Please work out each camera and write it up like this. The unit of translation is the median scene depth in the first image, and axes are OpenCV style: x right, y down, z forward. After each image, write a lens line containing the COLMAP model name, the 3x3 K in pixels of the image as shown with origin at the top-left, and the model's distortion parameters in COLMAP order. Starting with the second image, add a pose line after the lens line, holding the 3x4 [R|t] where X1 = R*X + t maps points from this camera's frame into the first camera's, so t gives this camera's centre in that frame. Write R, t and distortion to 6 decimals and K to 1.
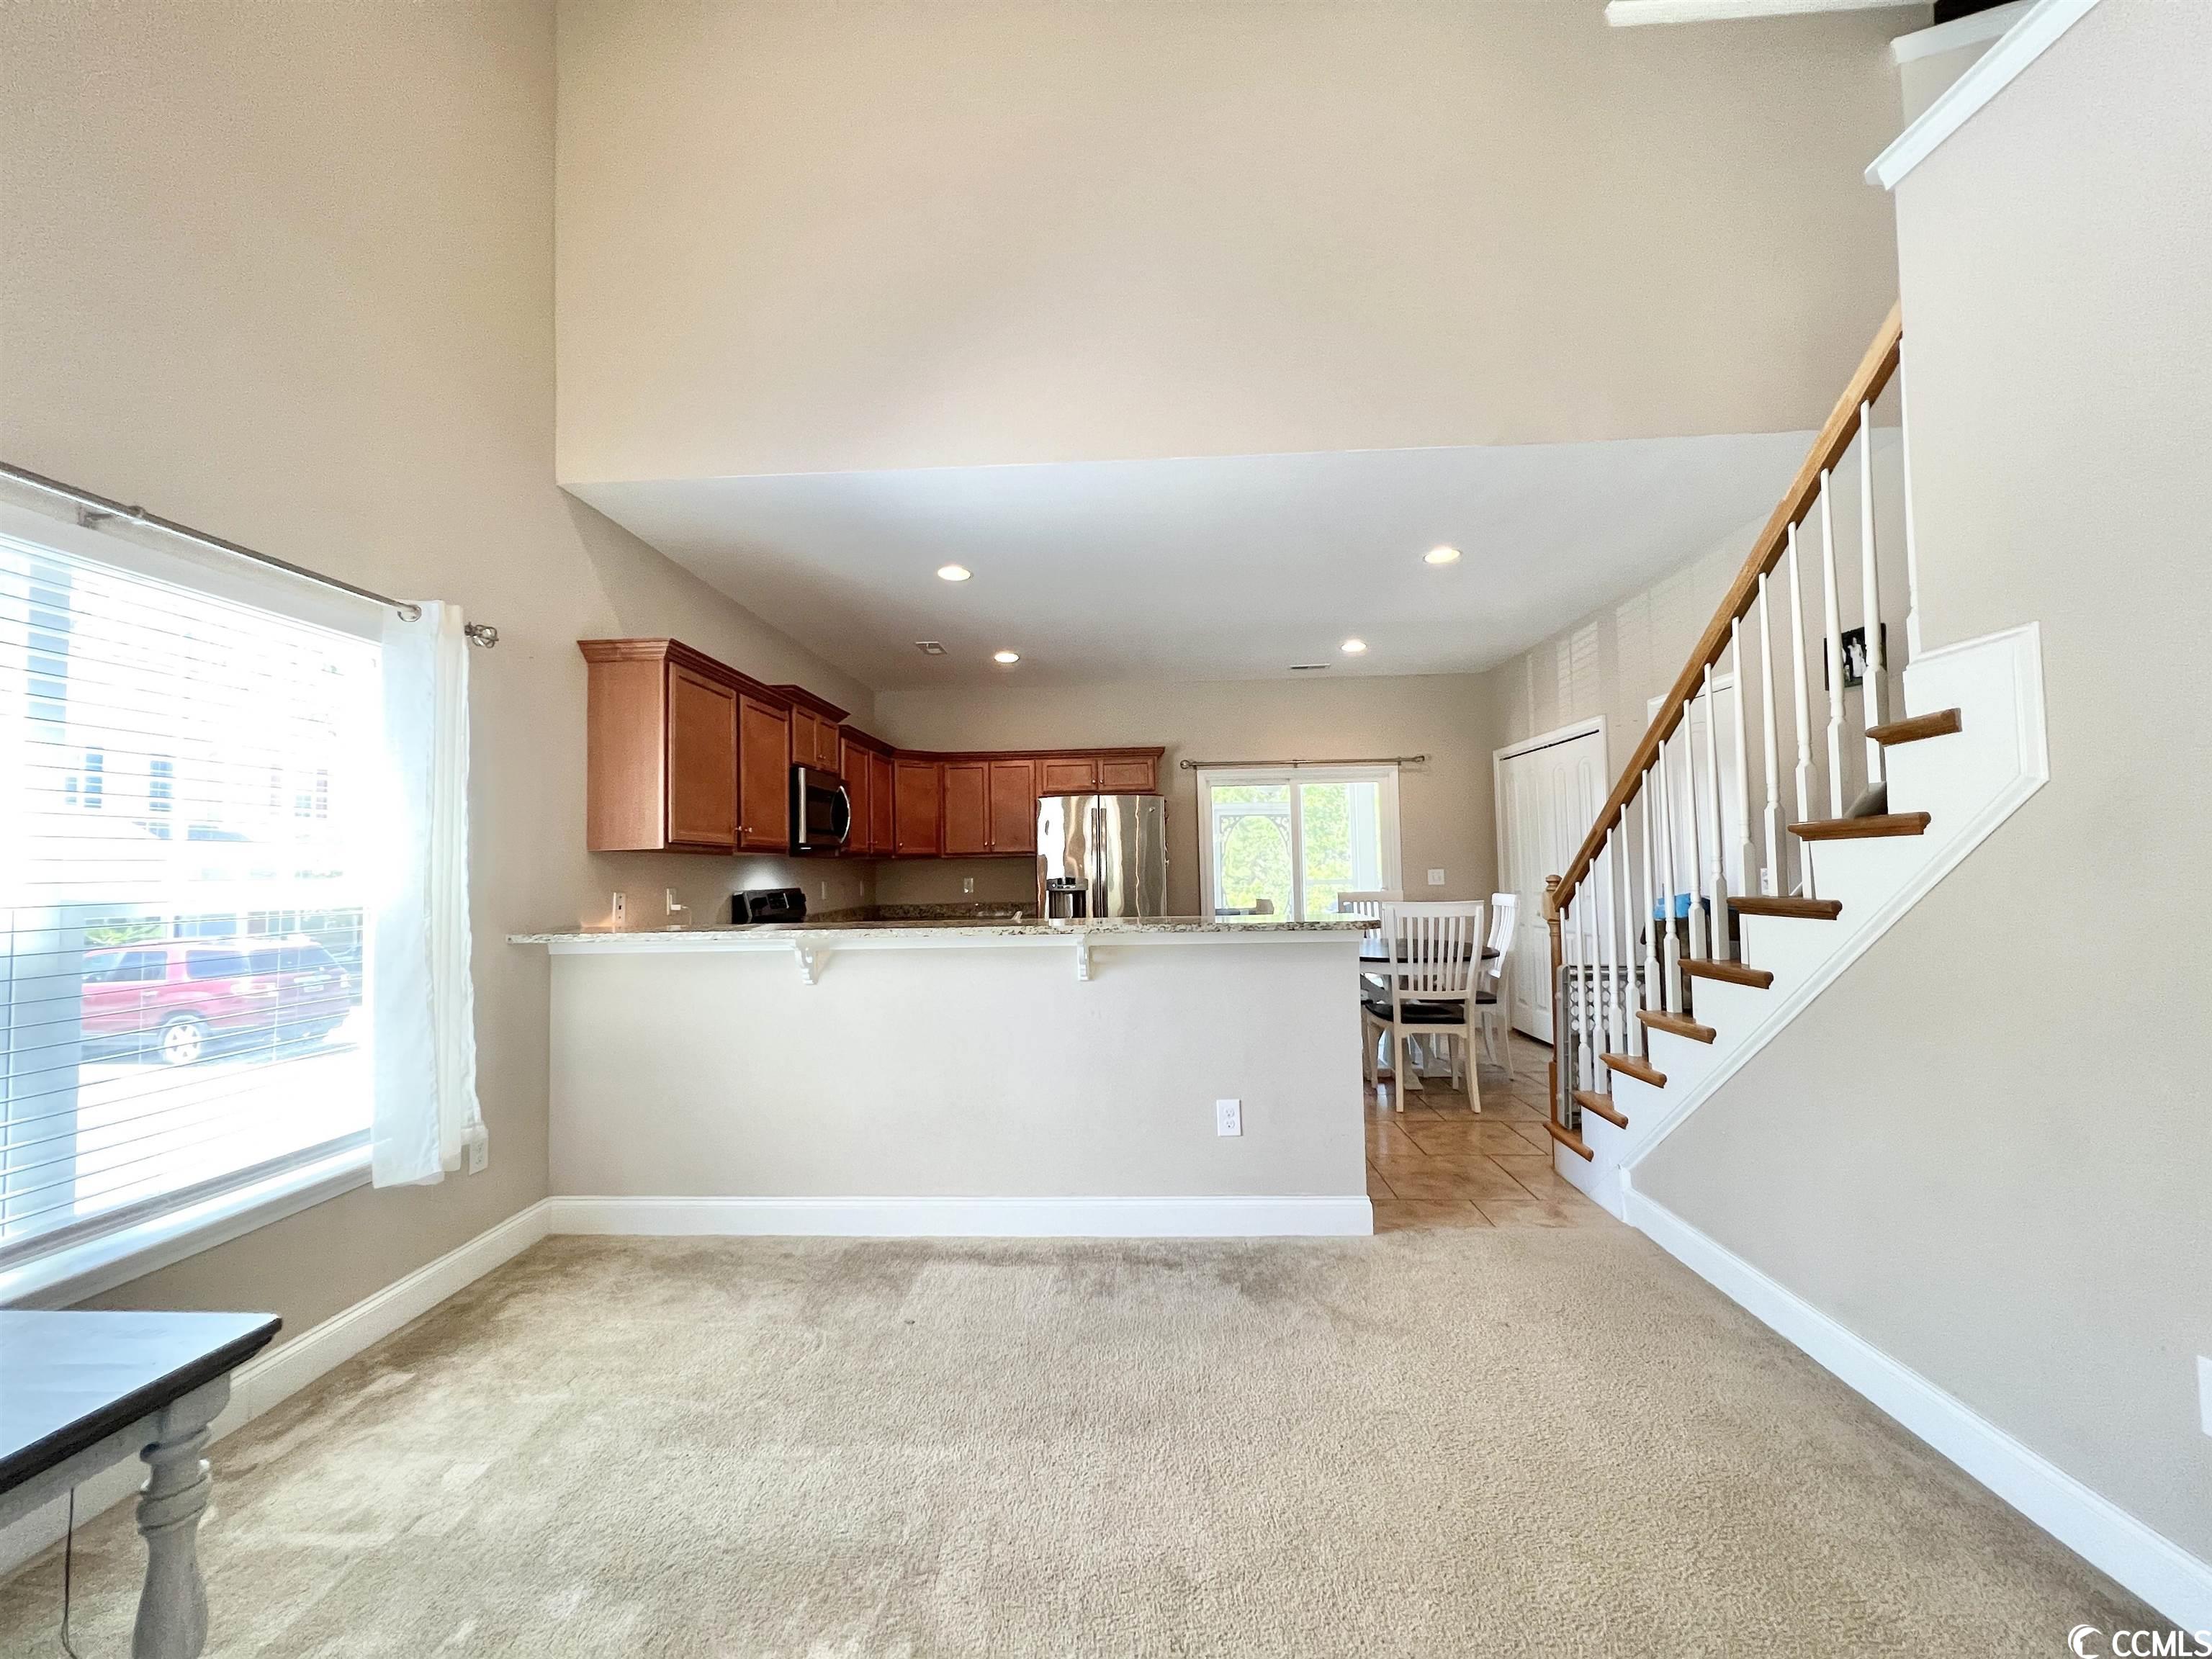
lens RADIAL K [[889.7, 0, 1107.7], [0, 889.7, 835.9], [0, 0, 1]] dist [0.000334, 0.000621]
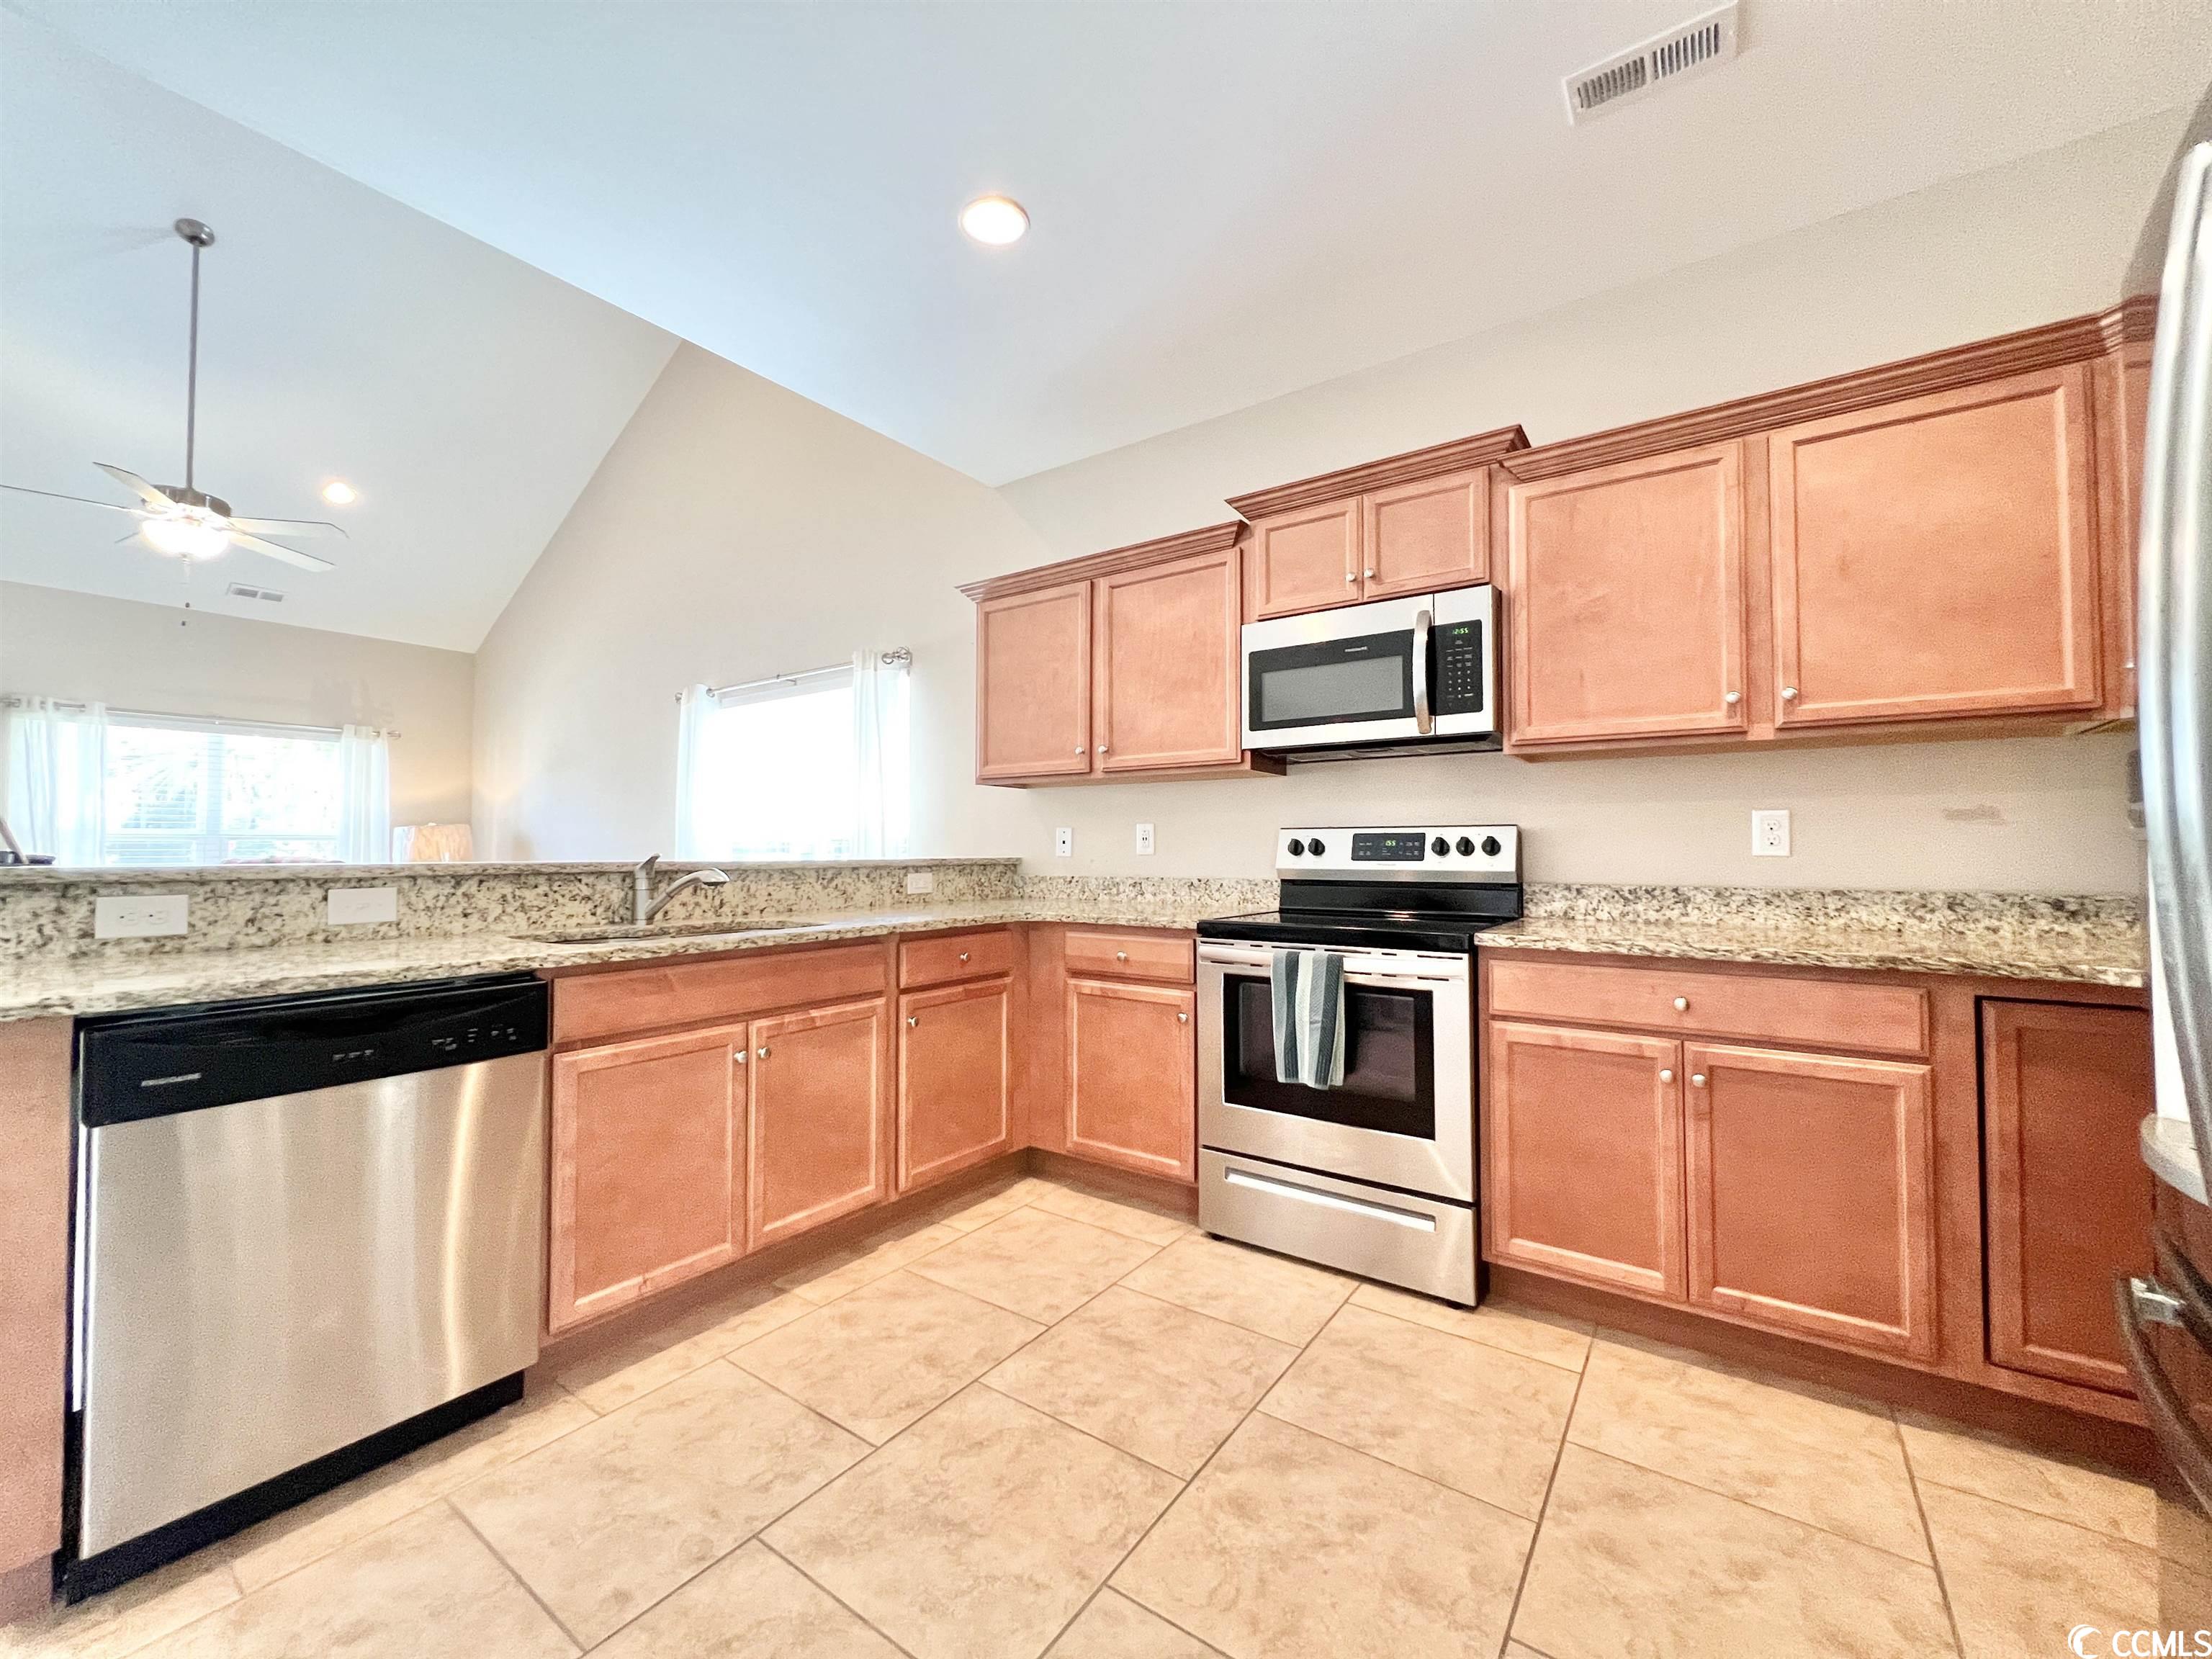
lens RADIAL K [[889.7, 0, 1101.3], [0, 889.7, 827.2], [0, 0, 1]] dist [0.000334, 0.000621]
pose [[-0.552122, 0.000612, -0.833763, 0.222547], [0.043787, 0.998641, -0.028263, 0.075112], [0.832613, -0.052113, -0.551399, 1.266262]]
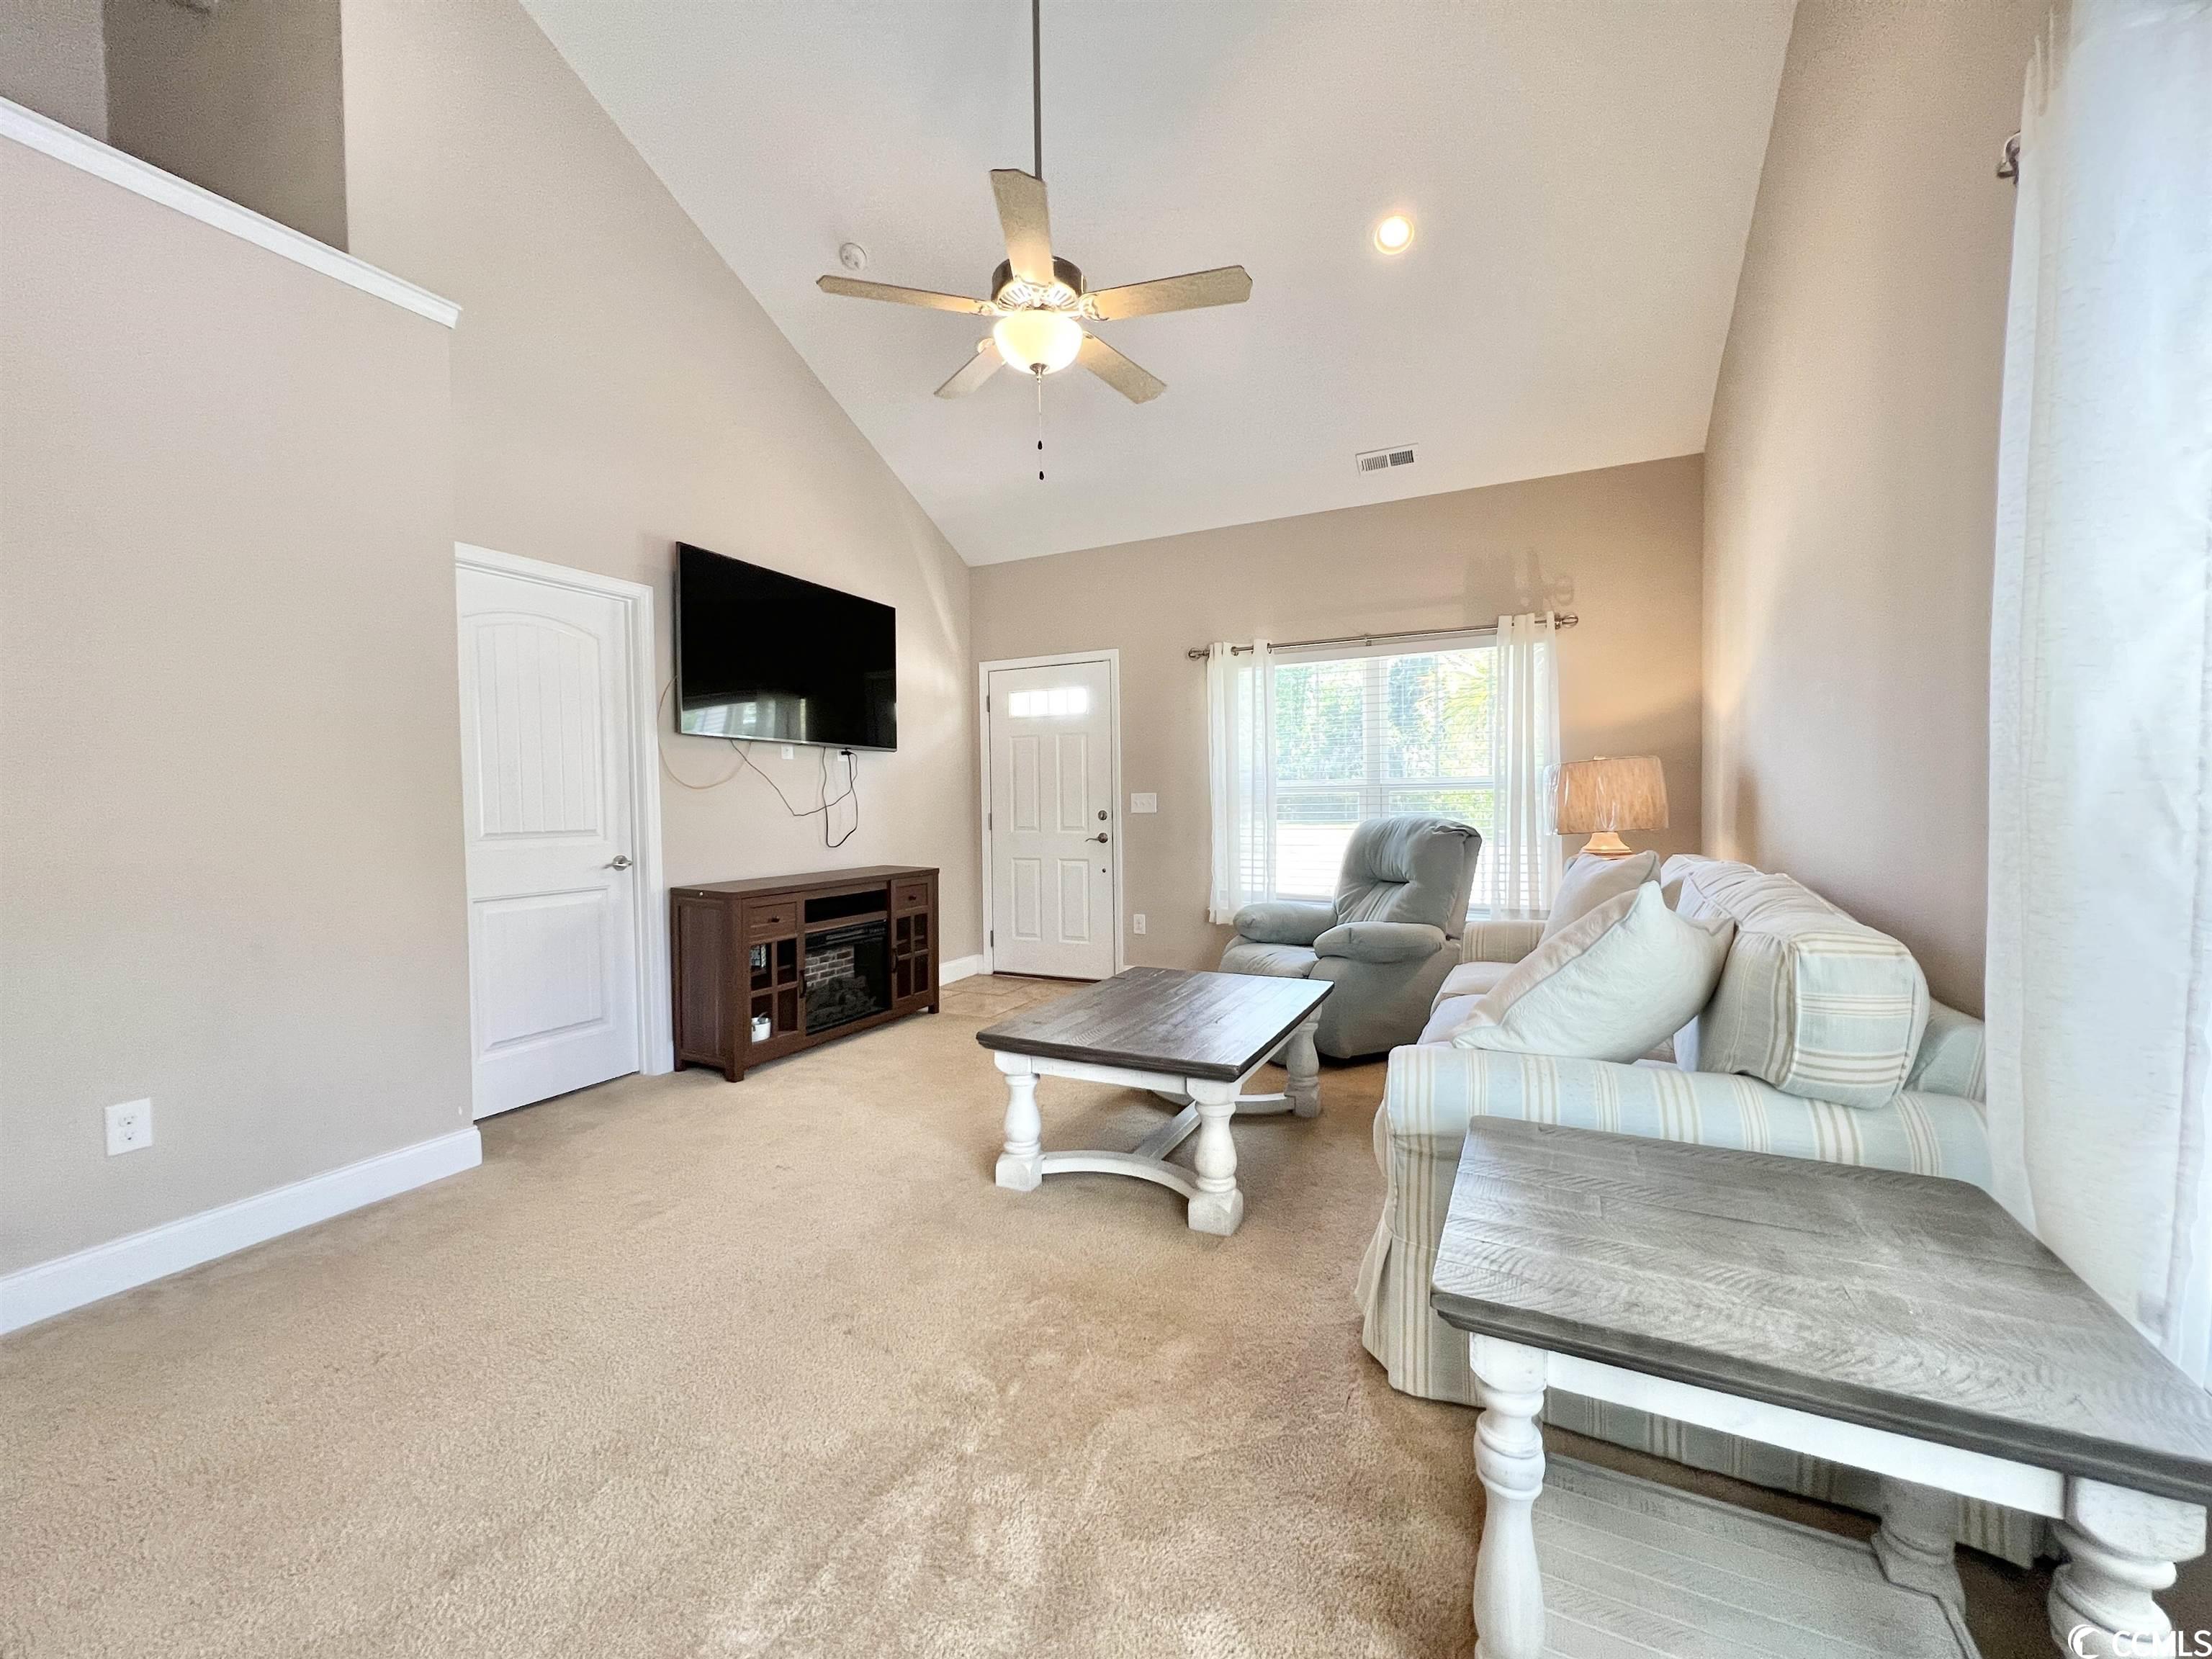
lens RADIAL K [[889.7, 0, 1099.9], [0, 889.7, 825.2], [0, 0, 1]] dist [0.000334, 0.000621]
pose [[-0.911898, 0.028008, 0.409461, -0.292068], [0.024272, 0.999603, -0.014320, 0.046669], [-0.409700, -0.003120, -0.912215, 0.536360]]
